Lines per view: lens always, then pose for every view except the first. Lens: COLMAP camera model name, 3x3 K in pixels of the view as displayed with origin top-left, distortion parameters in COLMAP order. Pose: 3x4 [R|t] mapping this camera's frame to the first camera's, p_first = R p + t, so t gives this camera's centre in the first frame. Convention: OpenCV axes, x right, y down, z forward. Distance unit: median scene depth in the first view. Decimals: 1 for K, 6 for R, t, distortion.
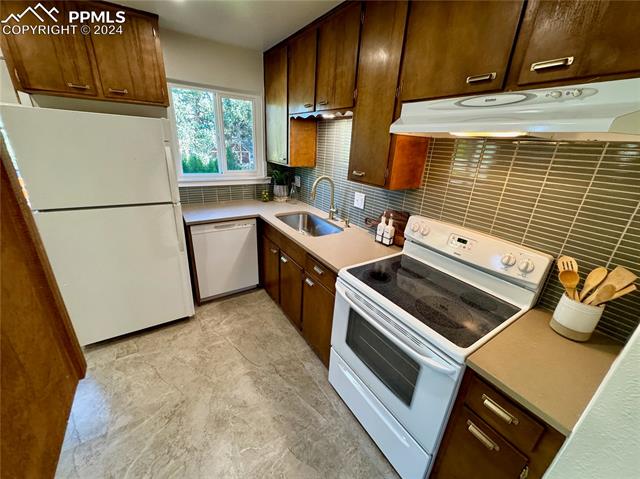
lens RADIAL K [[255.4, 0, 317.3], [0, 255.4, 236.9], [0, 0, 1]] dist [-0.003338, 0.000266]
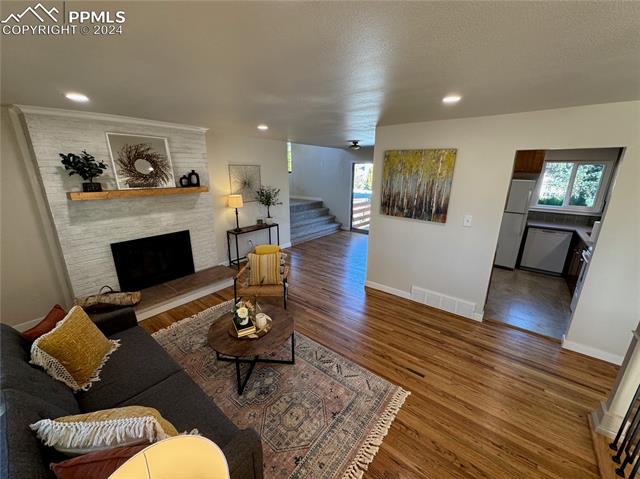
lens RADIAL K [[255.4, 0, 321.9], [0, 255.4, 240.1], [0, 0, 1]] dist [-0.003338, 0.000266]
pose [[0.329398, 0.210087, -0.920522, 1.121900], [-0.328792, 0.939434, 0.096749, 0.520405], [0.885095, 0.270791, 0.378522, -1.599182]]
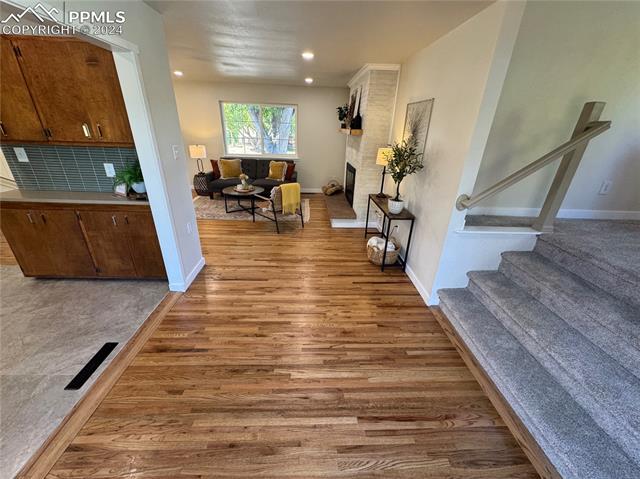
lens RADIAL K [[255.4, 0, 321.1], [0, 255.4, 239.3], [0, 0, 1]] dist [-0.003338, 0.000266]
pose [[-0.859012, -0.280566, 0.428229, -2.208964], [0.104274, 0.723040, 0.682891, -0.229715], [-0.501223, 0.631265, -0.591845, 0.280060]]
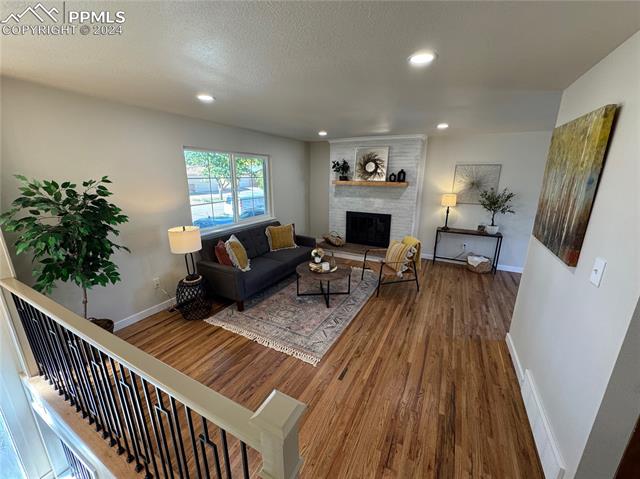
lens RADIAL K [[255.4, 0, 317.2], [0, 255.4, 238.7], [0, 0, 1]] dist [-0.003338, 0.000266]
pose [[-0.870471, 0.066820, -0.487664, 0.881994], [-0.222714, 0.830058, 0.511275, -0.029568], [0.438952, 0.553659, -0.707659, -0.004912]]
